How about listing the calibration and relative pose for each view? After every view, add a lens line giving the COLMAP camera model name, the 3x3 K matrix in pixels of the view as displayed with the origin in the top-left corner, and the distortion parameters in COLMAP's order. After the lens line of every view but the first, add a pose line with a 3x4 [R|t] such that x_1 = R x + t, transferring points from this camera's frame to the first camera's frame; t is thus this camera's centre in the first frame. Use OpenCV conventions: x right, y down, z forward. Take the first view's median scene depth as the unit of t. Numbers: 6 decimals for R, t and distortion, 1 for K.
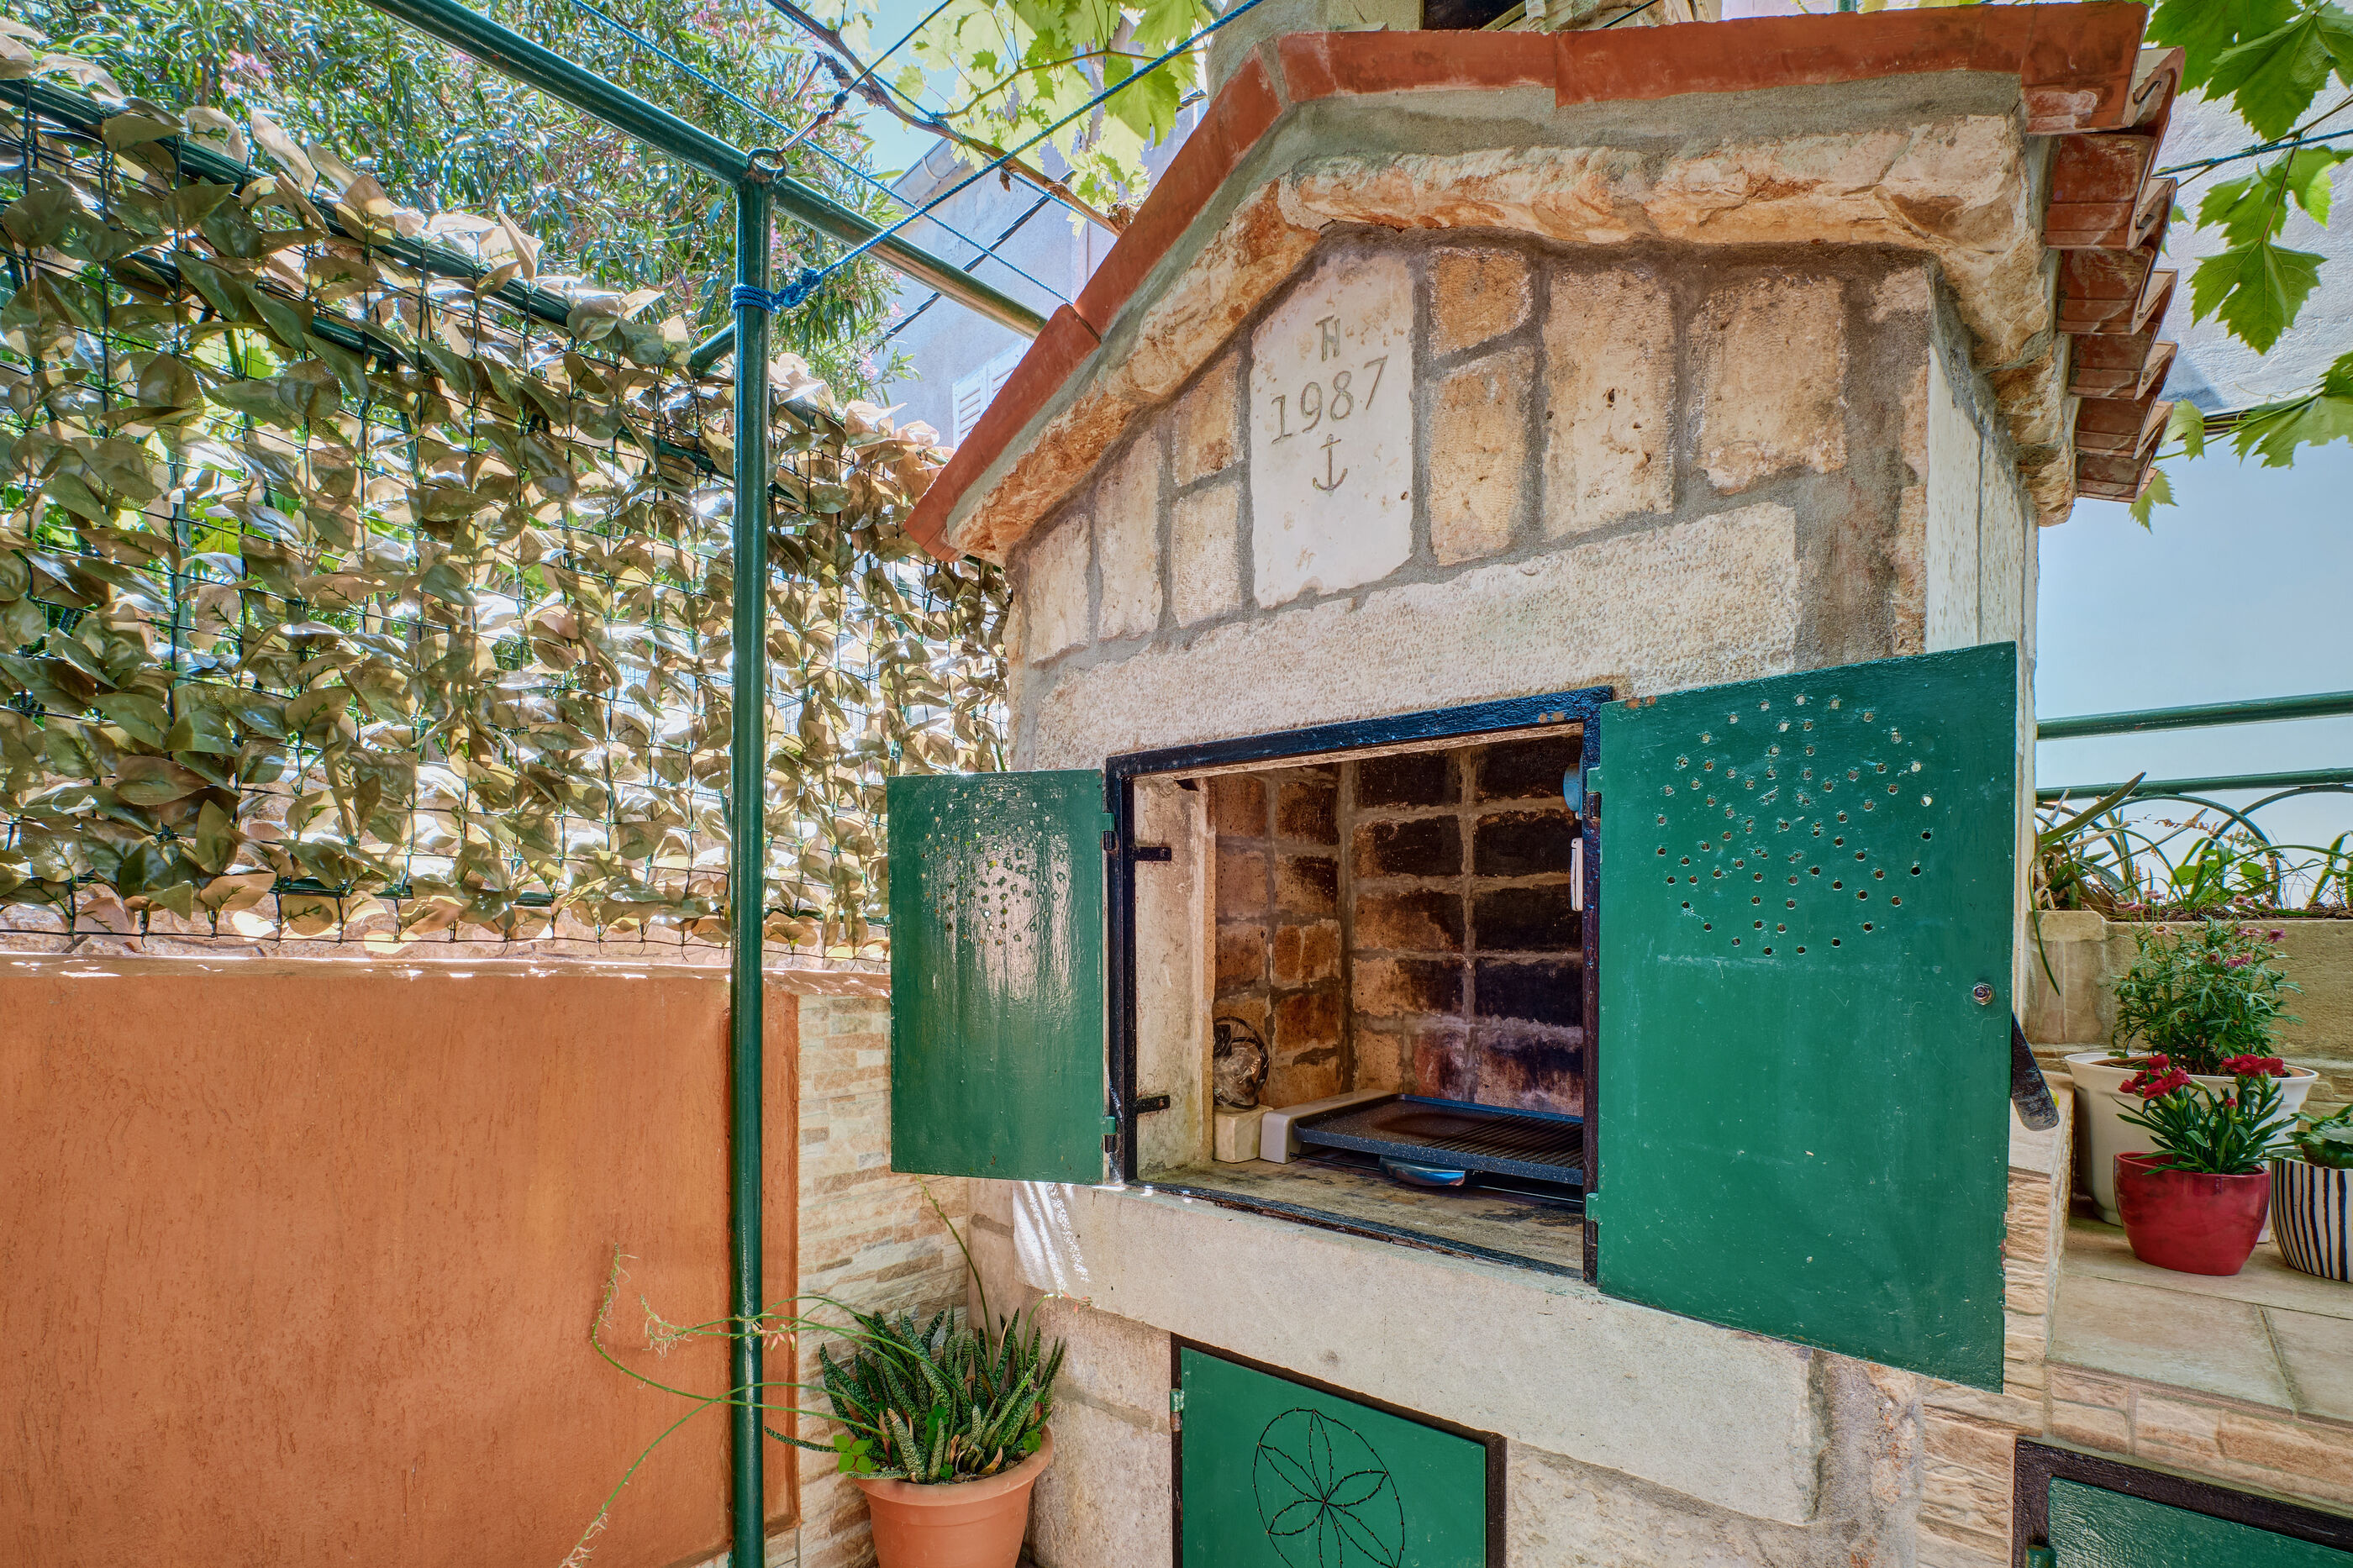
lens RADIAL K [[1045.0, 0, 1057.6], [0, 1045.0, 946.9], [0, 0, 1]] dist [0.002327, -0.003404]
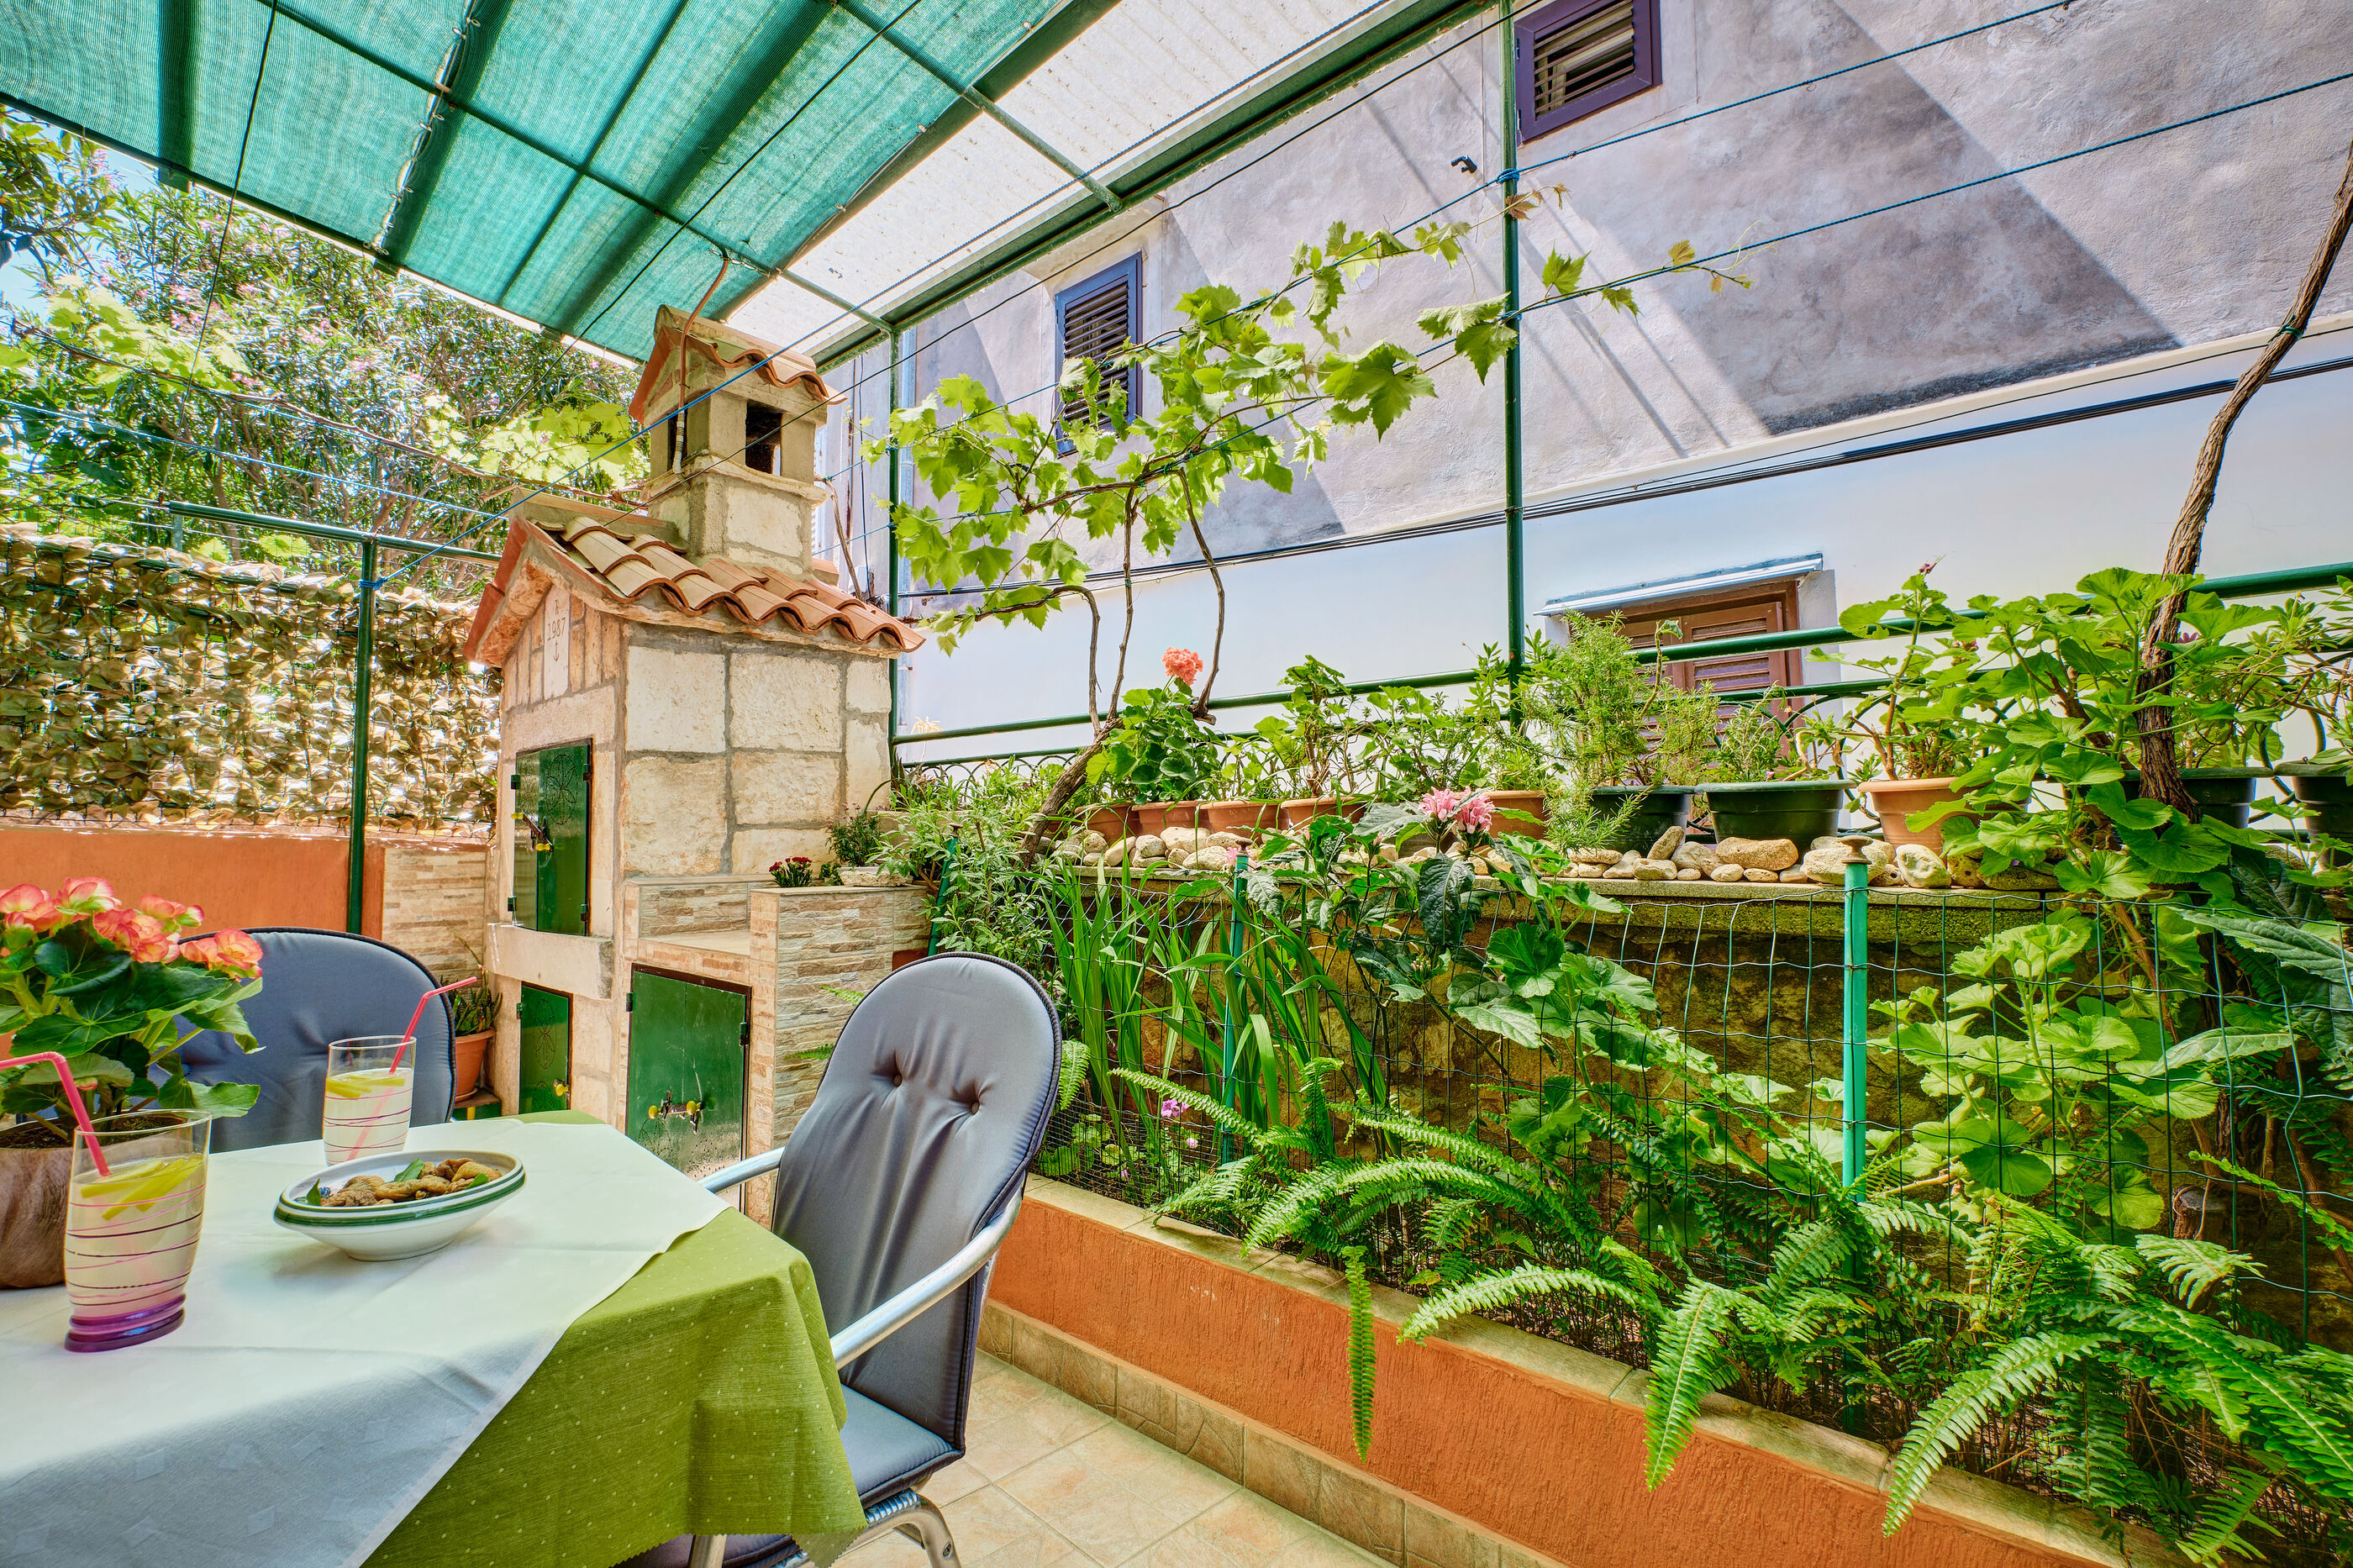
lens RADIAL K [[1045.0, 0, 1171.1], [0, 1045.0, 783.5], [0, 0, 1]] dist [0.002327, -0.003404]
pose [[0.999964, -0.005704, 0.006203, 1.804514], [0.006185, 0.996734, -0.080522, 0.117293], [-0.005724, 0.080558, 0.996733, -1.687910]]
